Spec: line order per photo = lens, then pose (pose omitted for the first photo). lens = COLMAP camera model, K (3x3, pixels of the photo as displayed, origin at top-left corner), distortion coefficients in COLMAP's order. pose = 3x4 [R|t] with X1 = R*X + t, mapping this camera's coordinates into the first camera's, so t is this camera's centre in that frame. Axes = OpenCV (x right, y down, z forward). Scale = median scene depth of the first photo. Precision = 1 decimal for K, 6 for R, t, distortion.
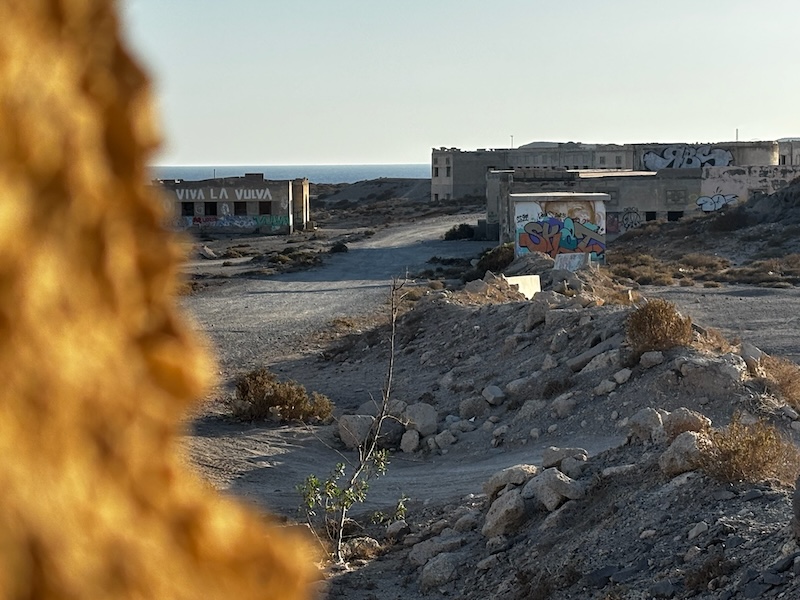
lens RADIAL K [[2110.6, 0, 409.4], [0, 2110.6, 283.1], [0, 0, 1]] dist [0.246612, 0.000000]
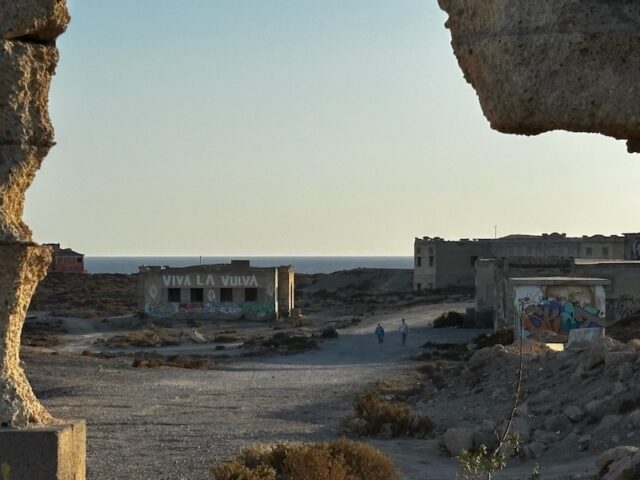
lens RADIAL K [[2458.6, 0, 292.9], [0, 2458.6, 209.2], [0, 0, 1]] dist [0.503709, 0.000000]
pose [[0.999943, 0.010450, -0.002029, -0.049288], [-0.010585, 0.996330, -0.084943, 0.024335], [0.001134, 0.084960, 0.996384, -0.175454]]
